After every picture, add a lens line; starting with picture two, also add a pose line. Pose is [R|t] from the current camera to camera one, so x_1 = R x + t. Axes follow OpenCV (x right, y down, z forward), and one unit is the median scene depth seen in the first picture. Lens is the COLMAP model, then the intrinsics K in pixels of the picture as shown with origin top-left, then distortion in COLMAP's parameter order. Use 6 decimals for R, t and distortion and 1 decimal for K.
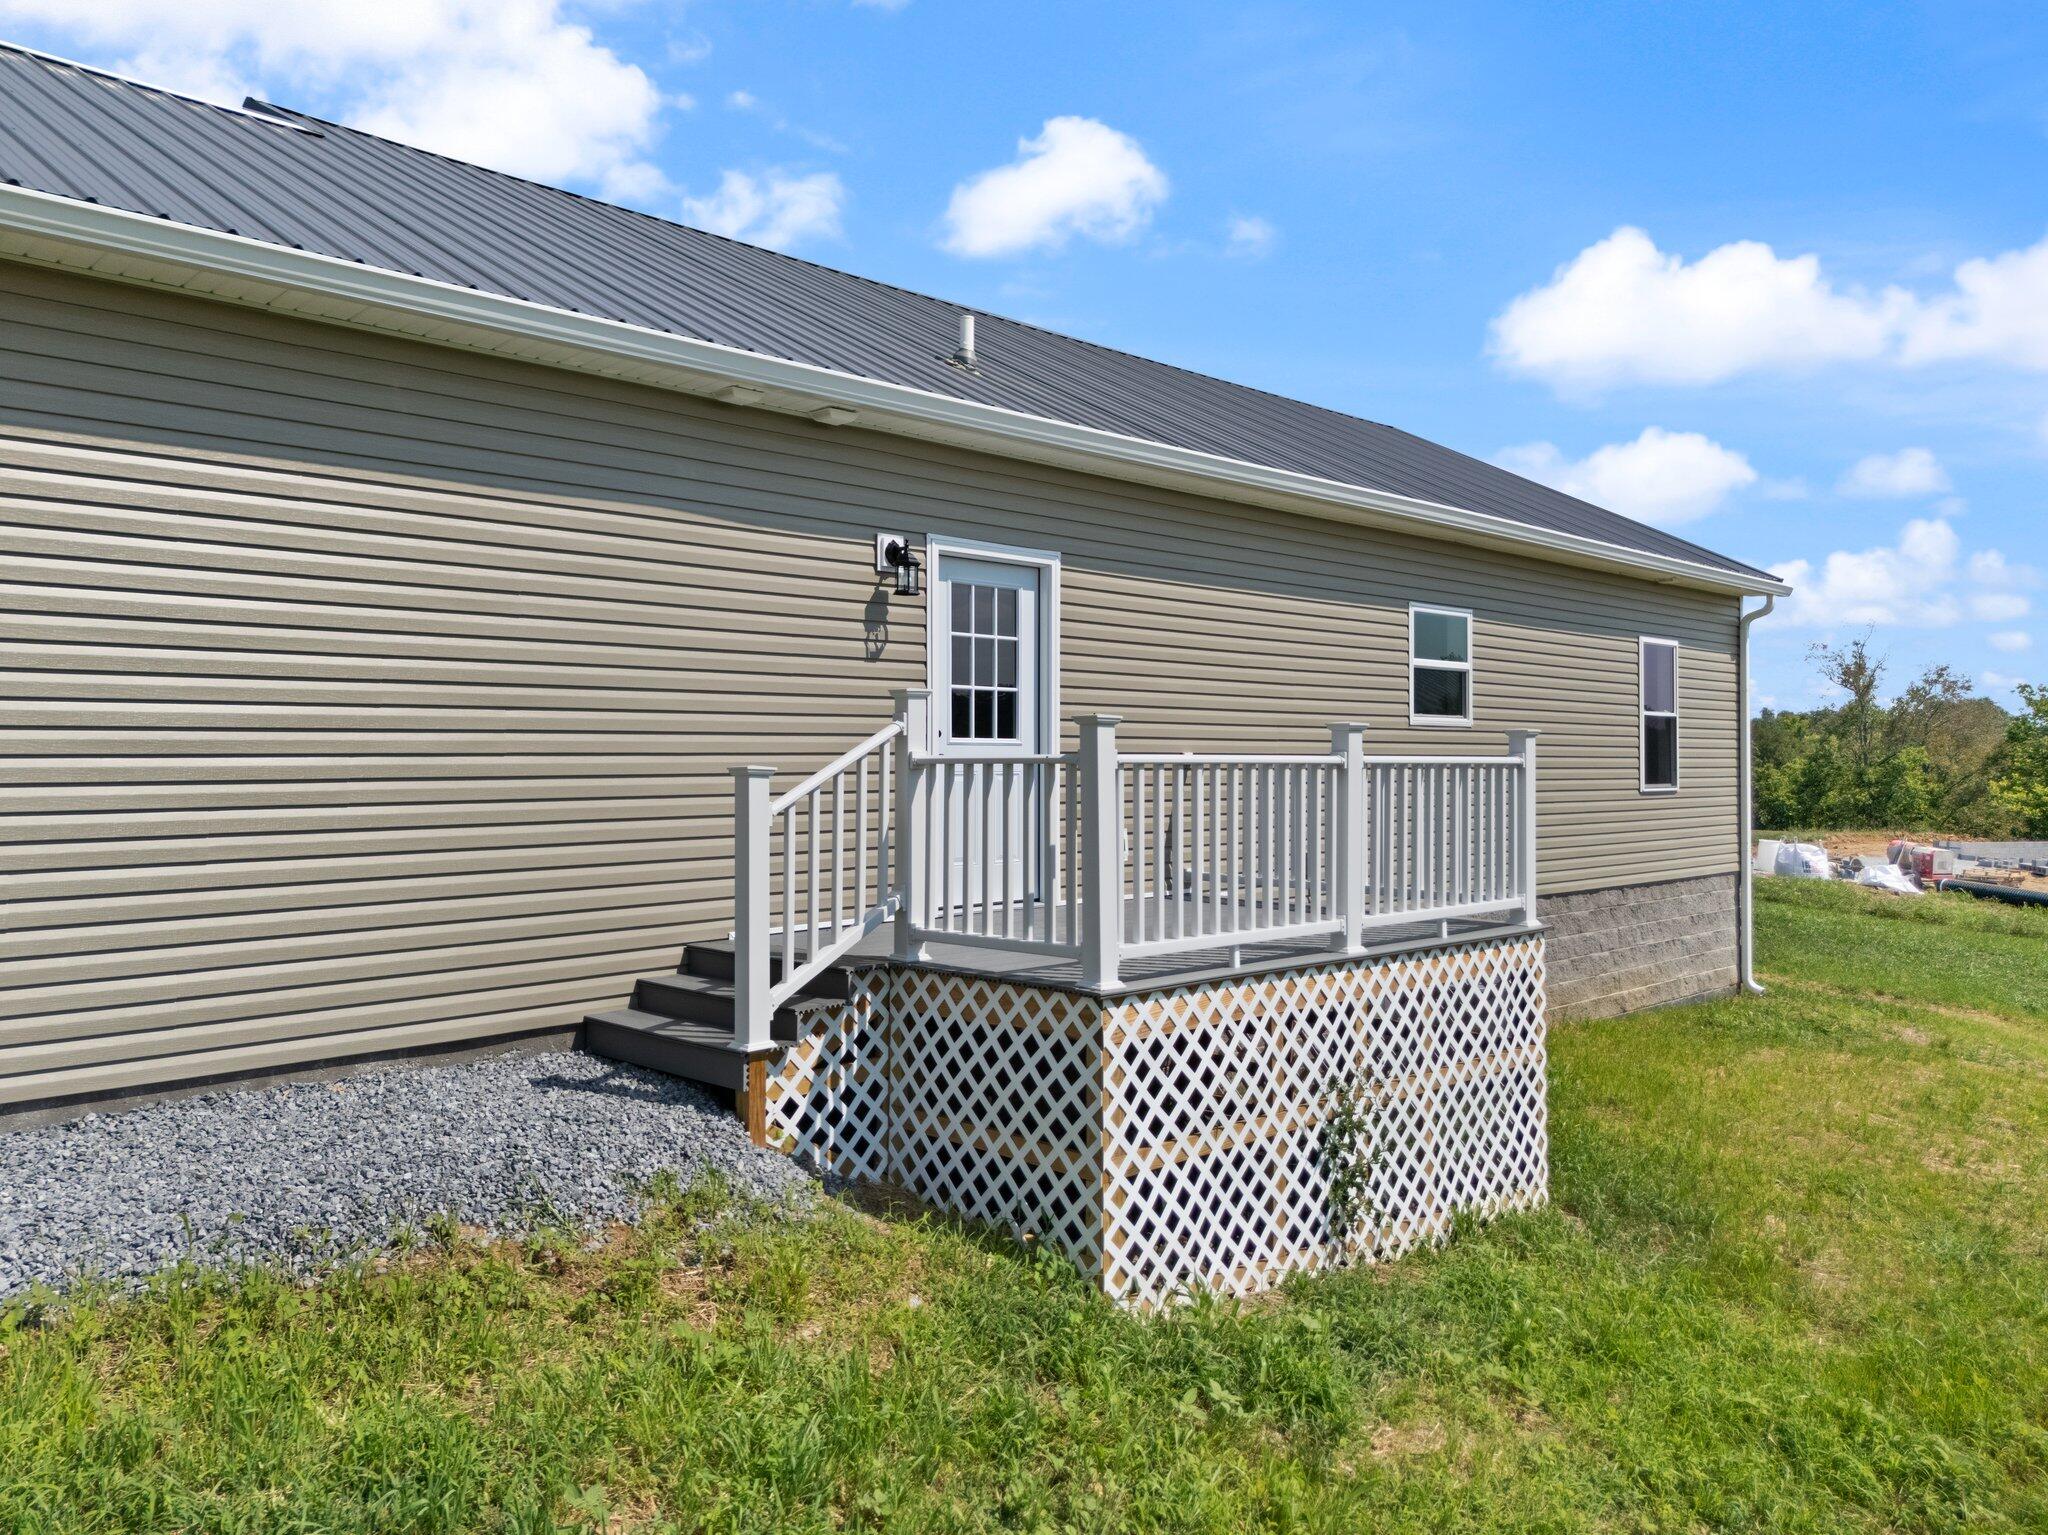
lens RADIAL K [[1527.3, 0, 1023.4], [0, 1527.3, 723.9], [0, 0, 1]] dist [0.125287, -0.203727]
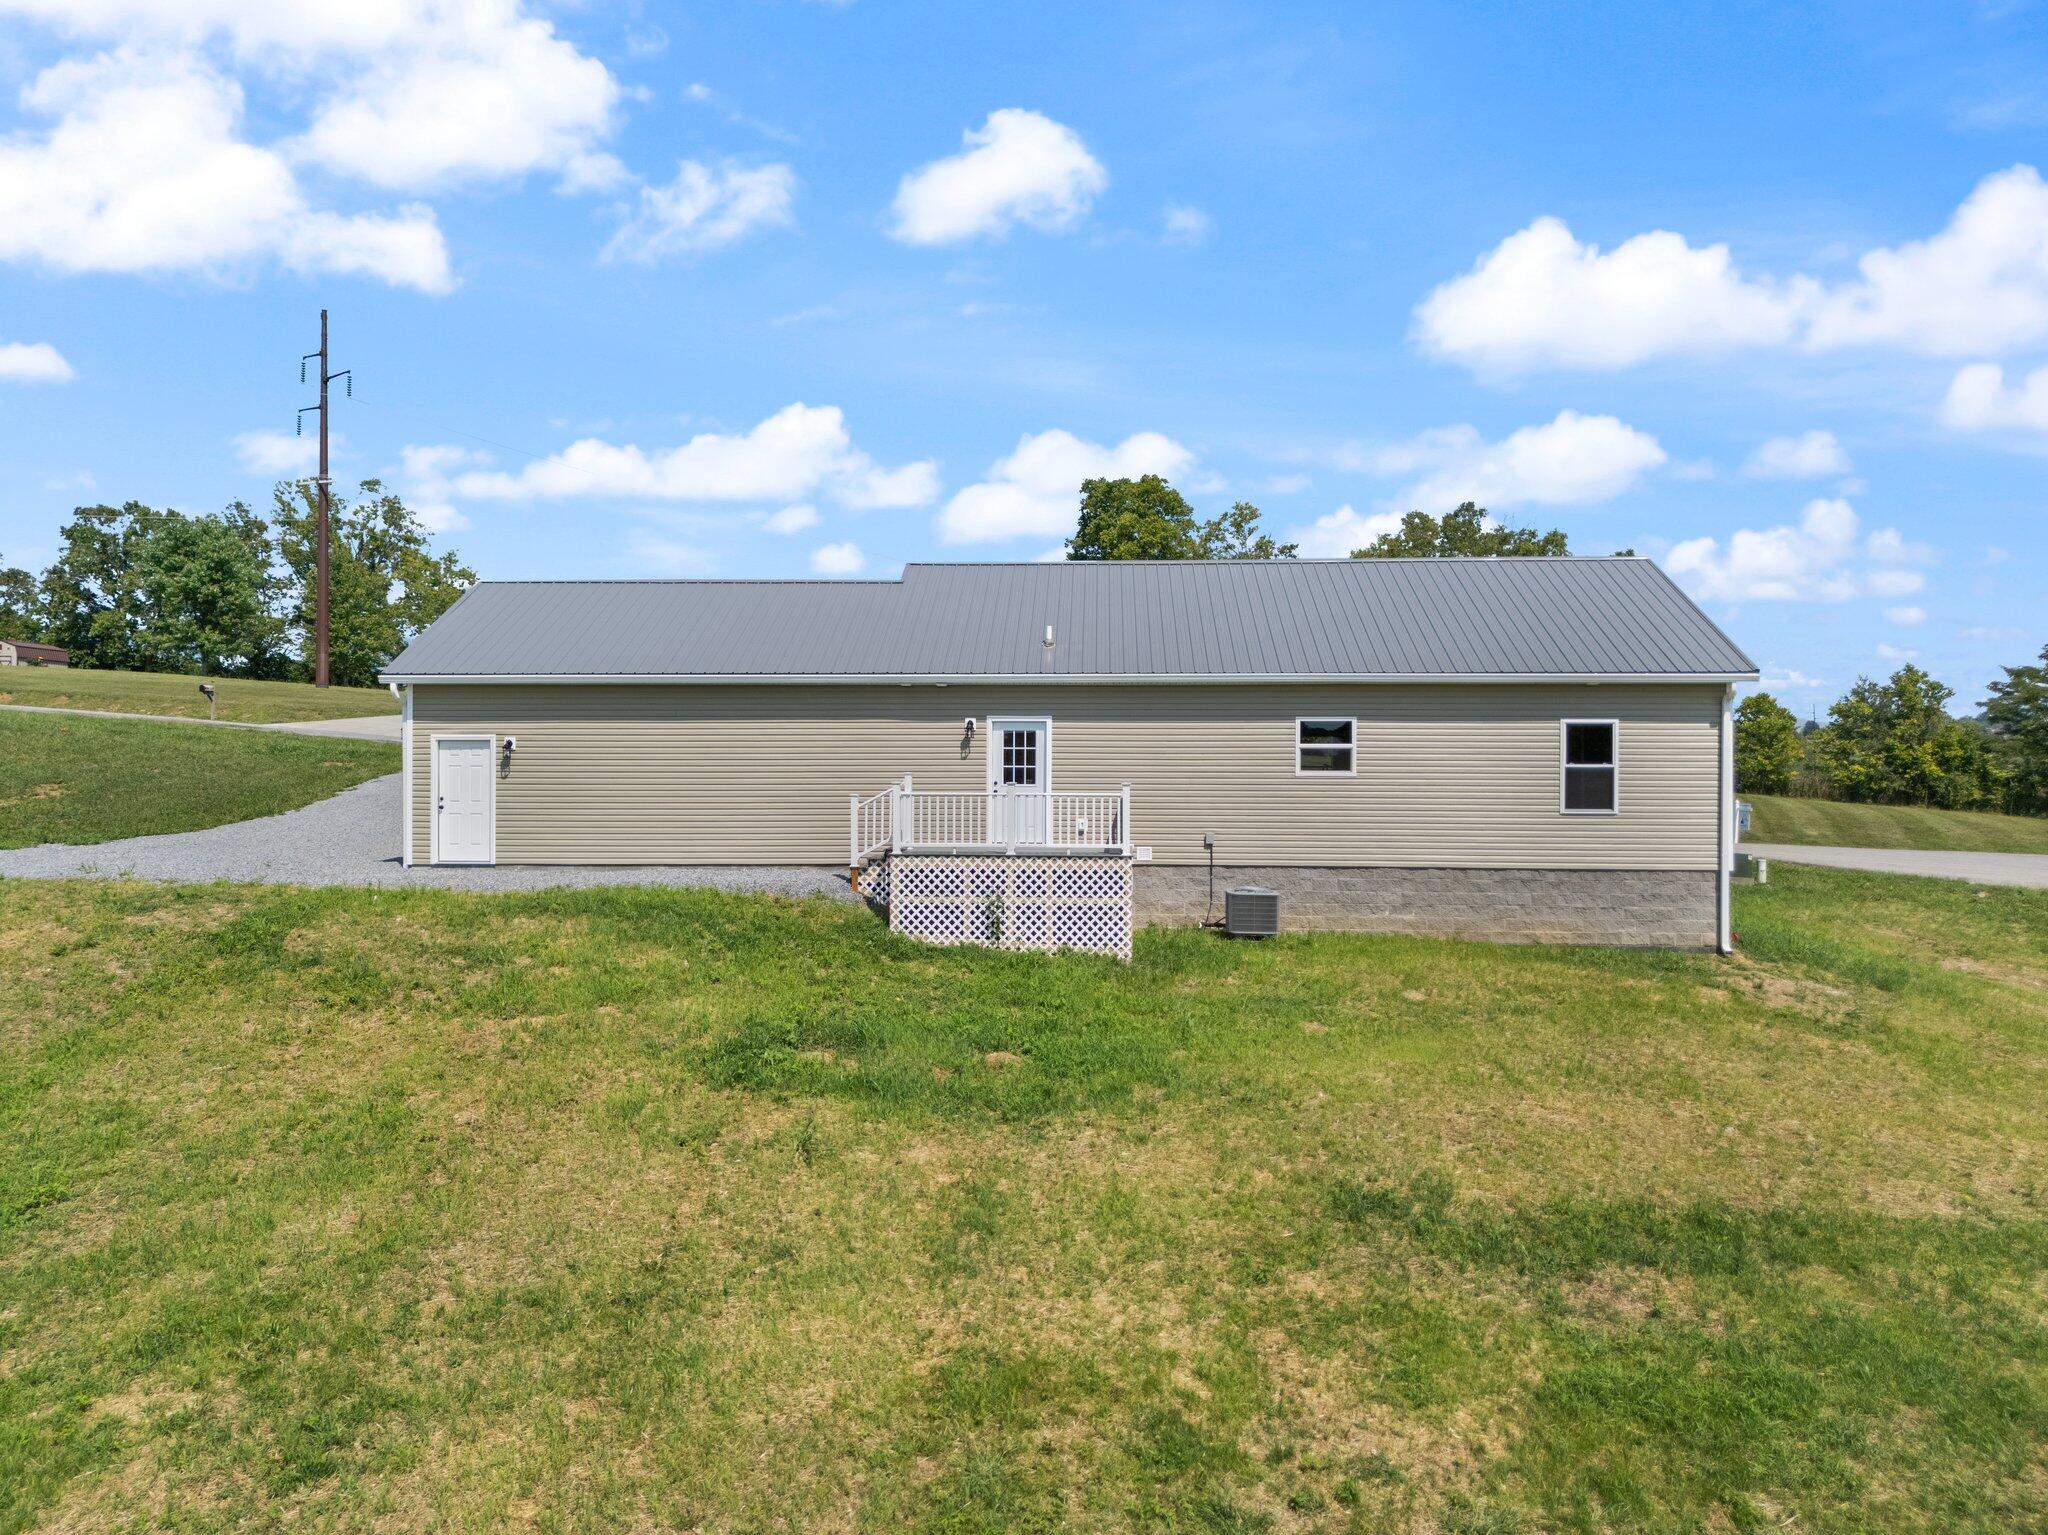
lens RADIAL K [[1515.2, 0, 1024.0], [0, 1515.2, 767.5], [0, 0, 1]] dist [0.010385, -0.002722]
pose [[0.663401, -0.000430, -0.748264, 2.676979], [0.015375, 0.999797, 0.013056, -0.075515], [0.748106, -0.020166, 0.663273, -1.088773]]
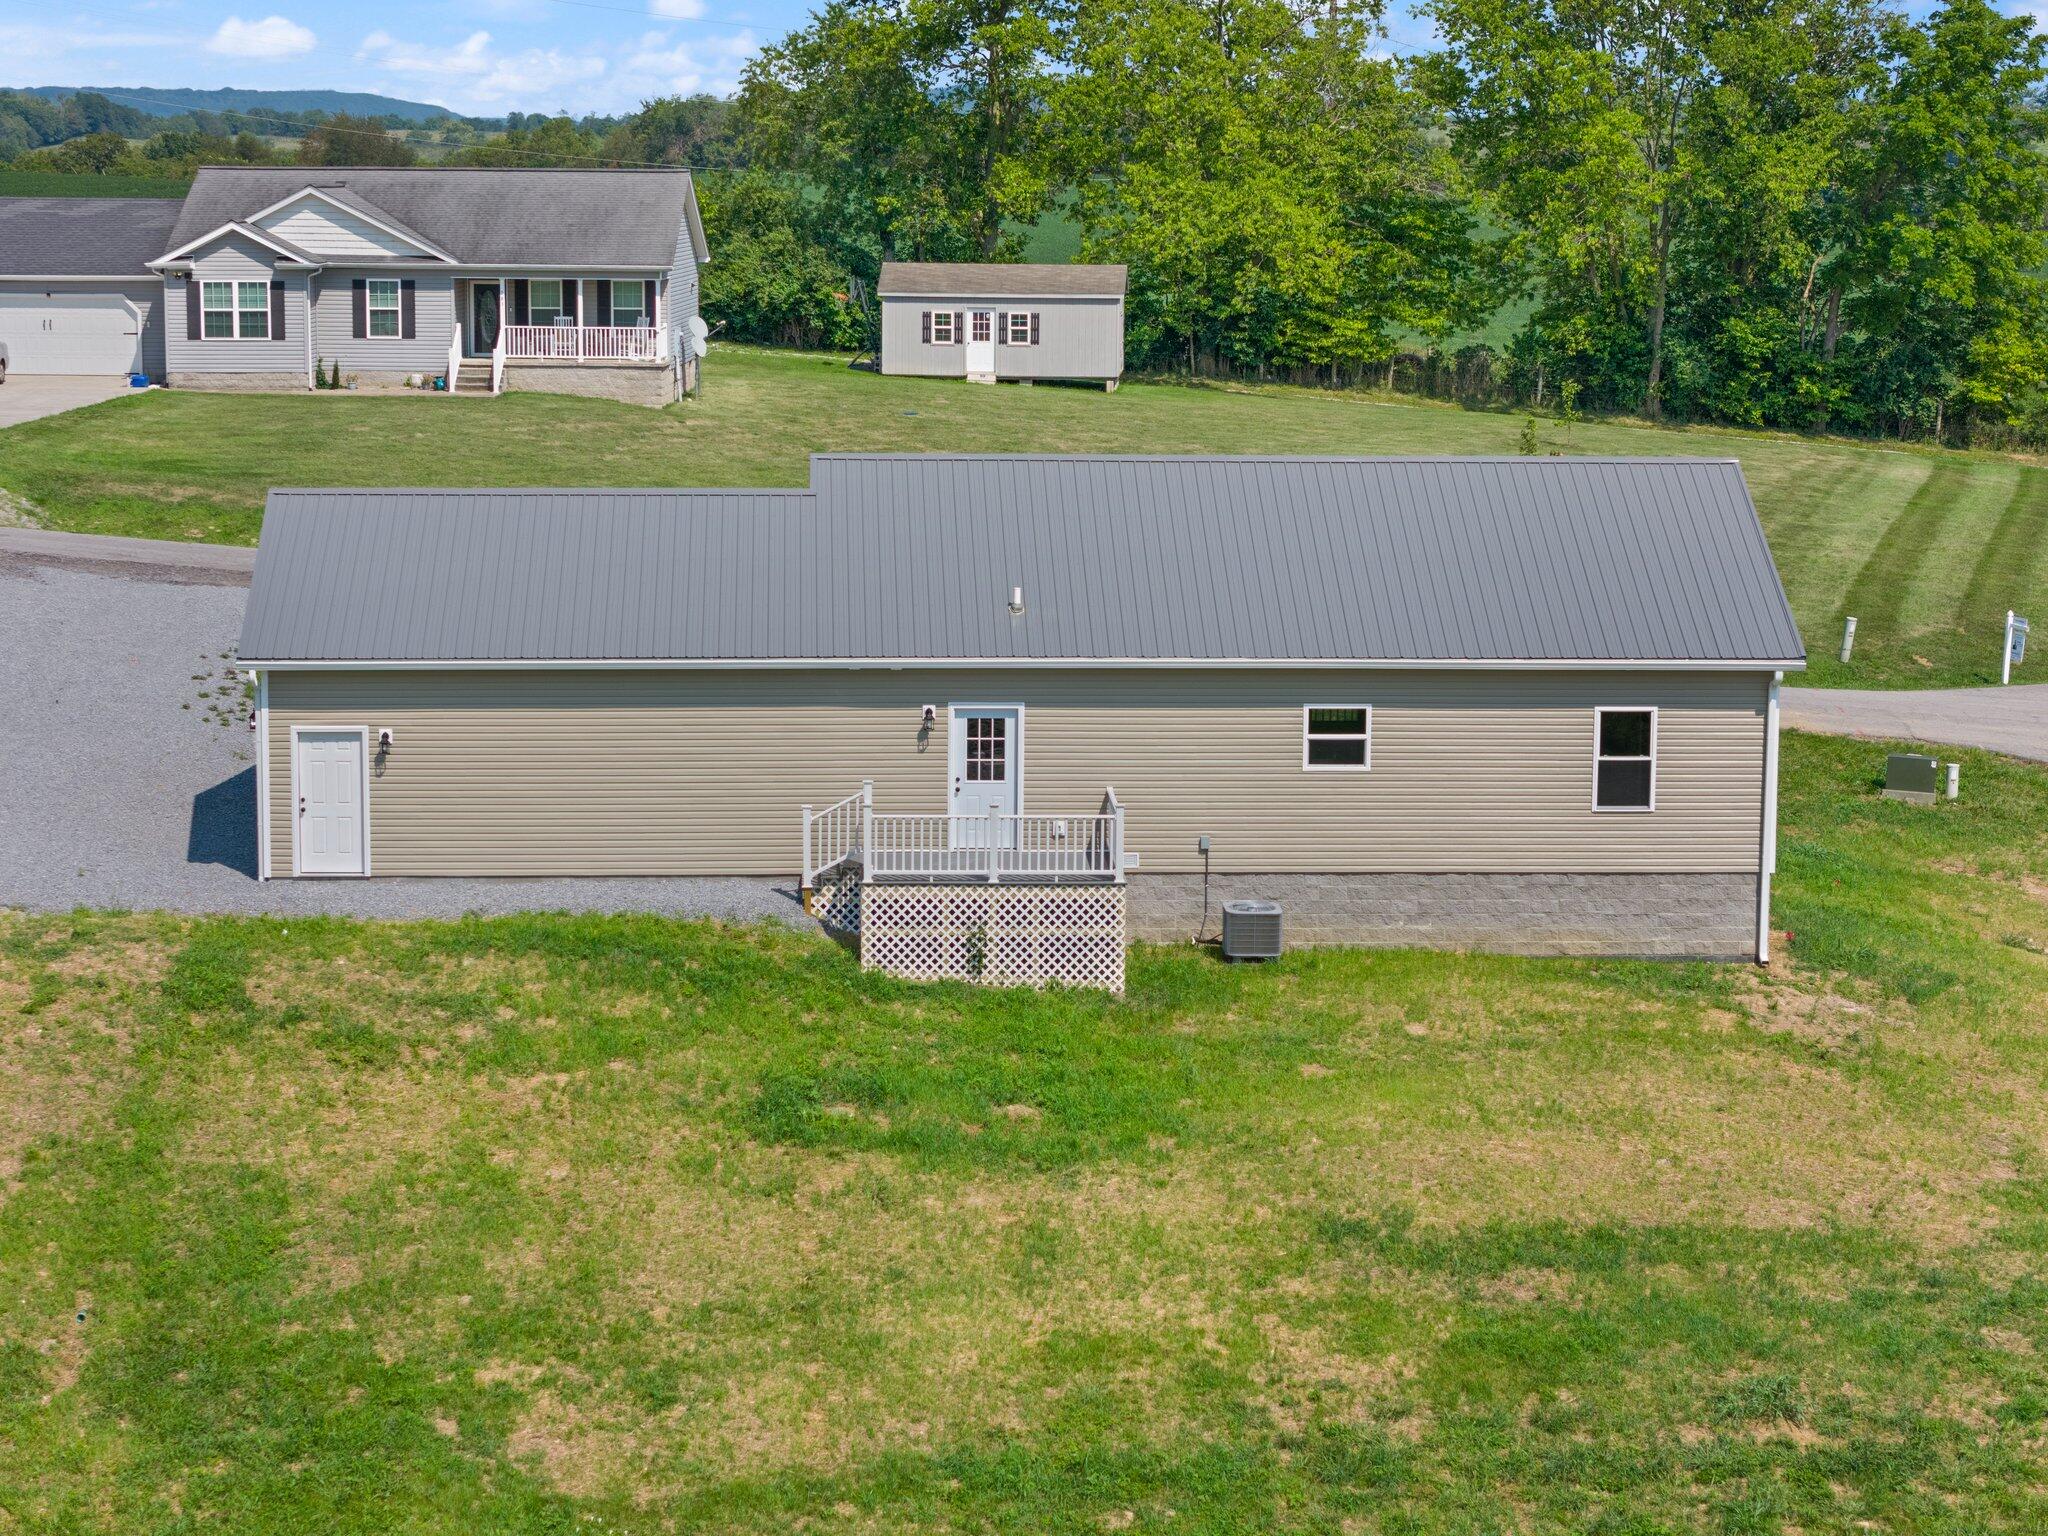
lens RADIAL K [[4179.4, 0, 1016.0], [0, 4179.4, 656.2], [0, 0, 1]] dist [-0.268503, 1.300382]
pose [[0.735649, 0.085230, -0.671980, 5.755226], [0.009747, 0.990618, 0.136314, -1.409886], [0.677293, -0.106829, 0.727916, -4.875740]]
